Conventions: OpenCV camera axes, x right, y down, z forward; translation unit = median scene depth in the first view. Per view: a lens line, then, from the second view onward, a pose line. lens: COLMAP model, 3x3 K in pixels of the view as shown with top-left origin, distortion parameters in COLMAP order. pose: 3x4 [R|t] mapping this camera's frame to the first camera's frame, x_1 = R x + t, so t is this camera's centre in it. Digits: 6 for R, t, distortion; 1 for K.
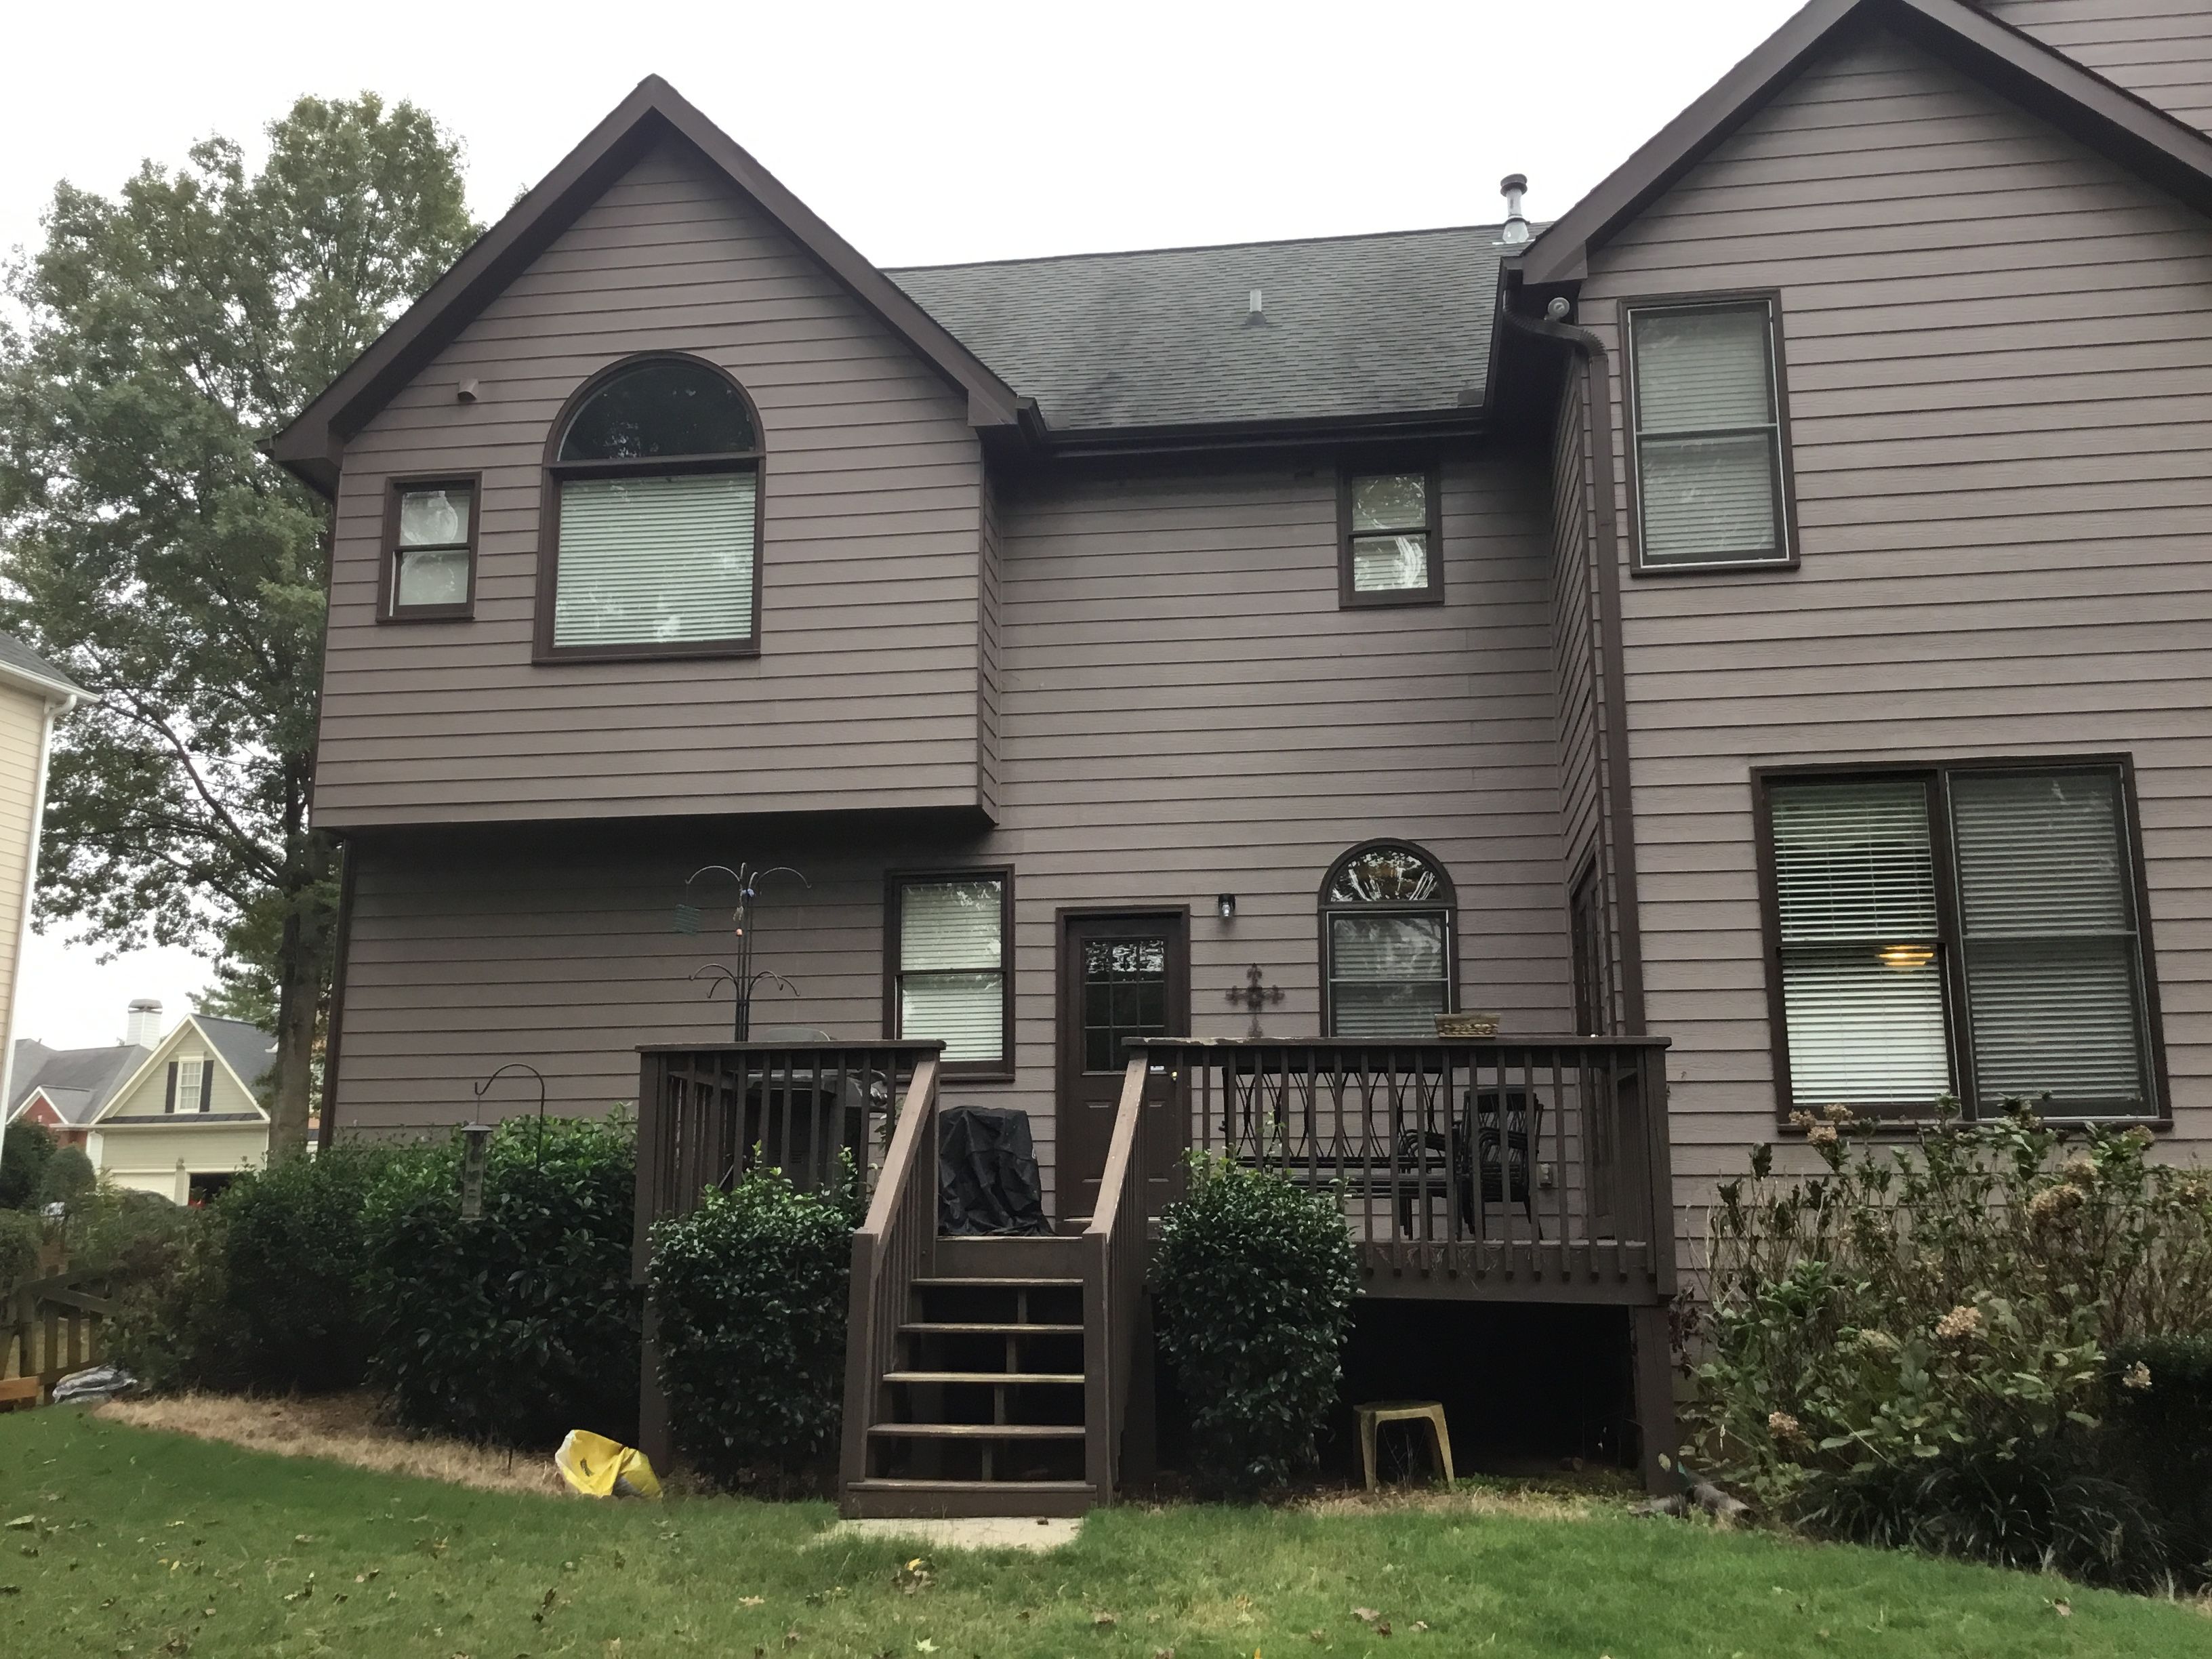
lens RADIAL K [[2009.4, 0, 1112.5], [0, 2009.4, 832.9], [0, 0, 1]] dist [0.052431, -0.086175]
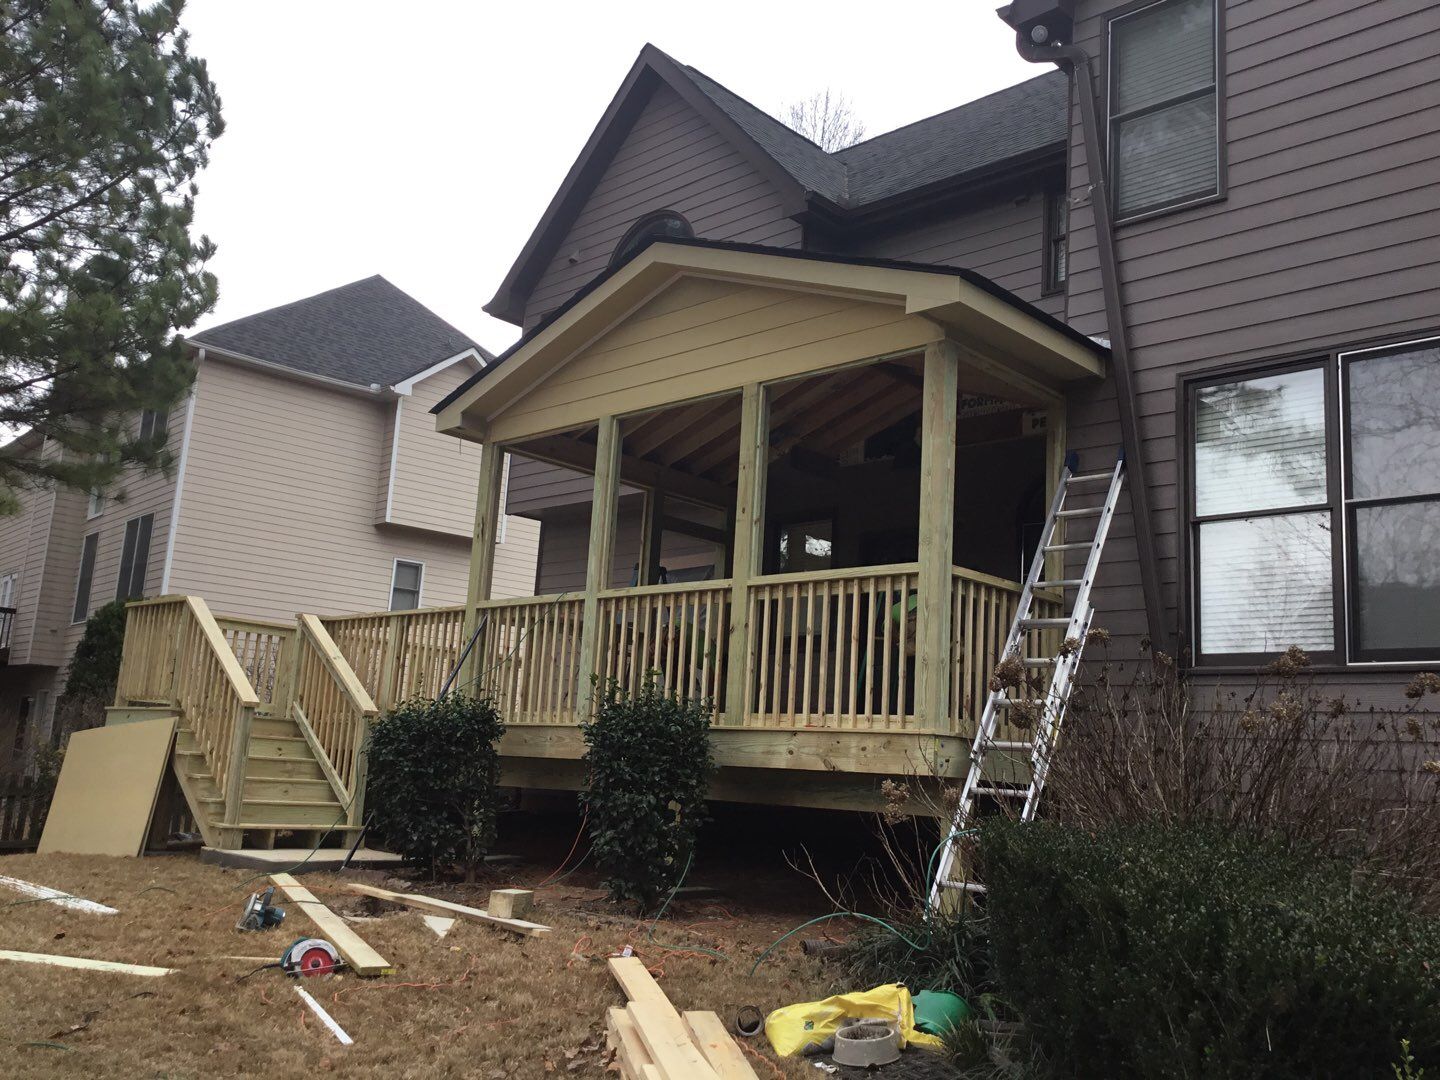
lens RADIAL K [[1307.0, 0, 715.7], [0, 1307.0, 538.0], [0, 0, 1]] dist [0.067251, -0.125575]
pose [[0.805452, -0.058915, -0.589725, 0.455170], [0.061539, 0.997982, -0.015651, 0.049599], [0.589457, -0.023685, 0.807452, 0.168970]]
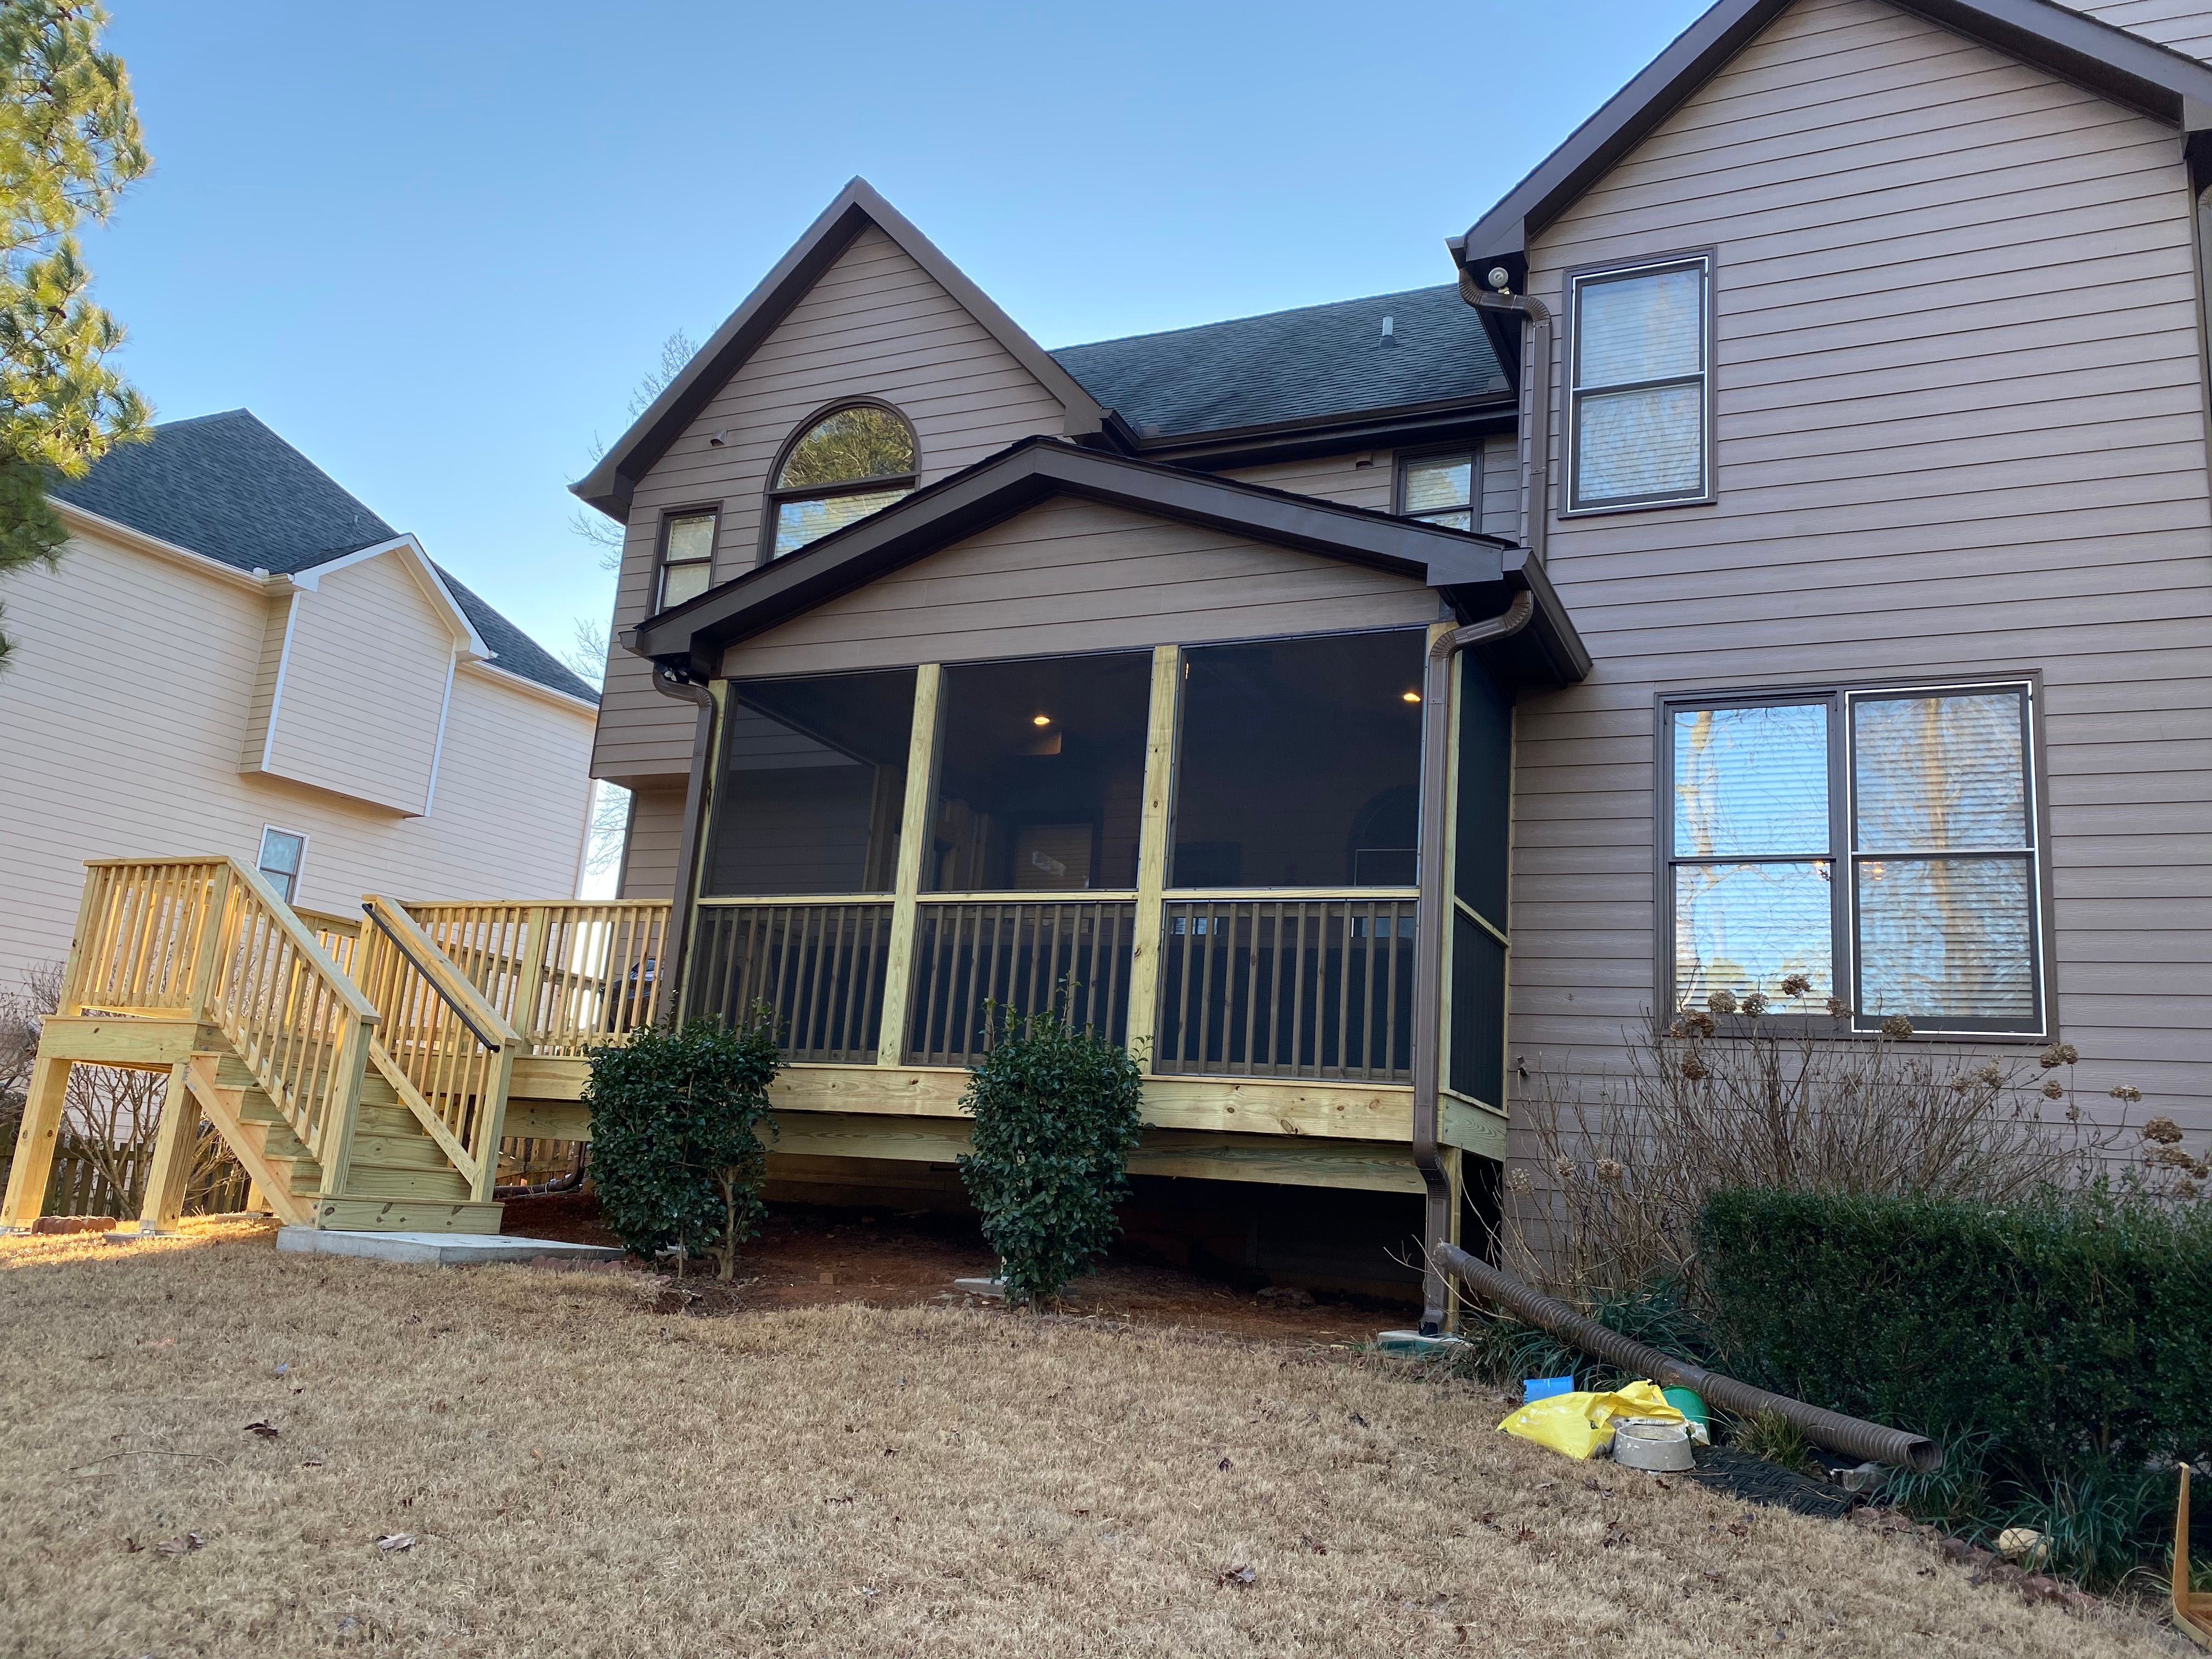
lens RADIAL K [[1700.4, 0, 1115.3], [0, 1700.4, 848.6], [0, 0, 1]] dist [0.015423, -0.025562]
pose [[0.954875, 0.011342, -0.296791, 0.257769], [-0.015936, 0.999788, -0.013066, 0.053565], [0.296580, 0.017206, 0.954853, 0.057159]]
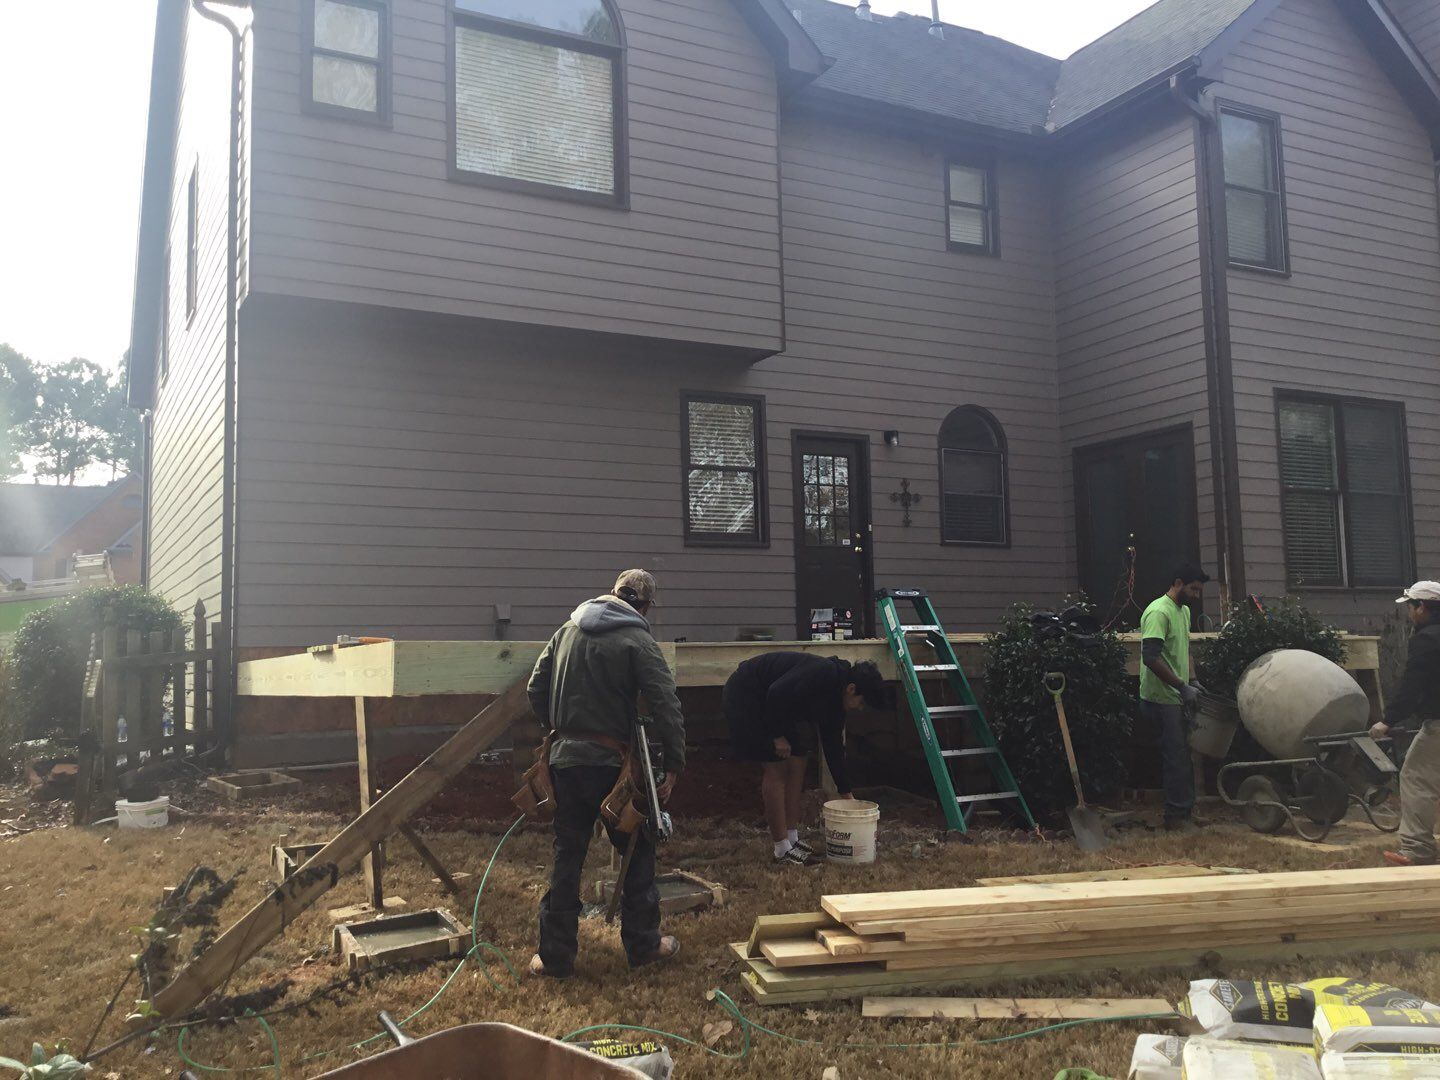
lens RADIAL K [[1307.0, 0, 722.0], [0, 1307.0, 547.0], [0, 0, 1]] dist [0.067251, -0.125575]
pose [[0.813952, 0.040125, 0.579544, -0.610722], [-0.102068, 0.991971, 0.074672, 0.056947], [-0.571895, -0.119932, 0.811513, 0.266431]]
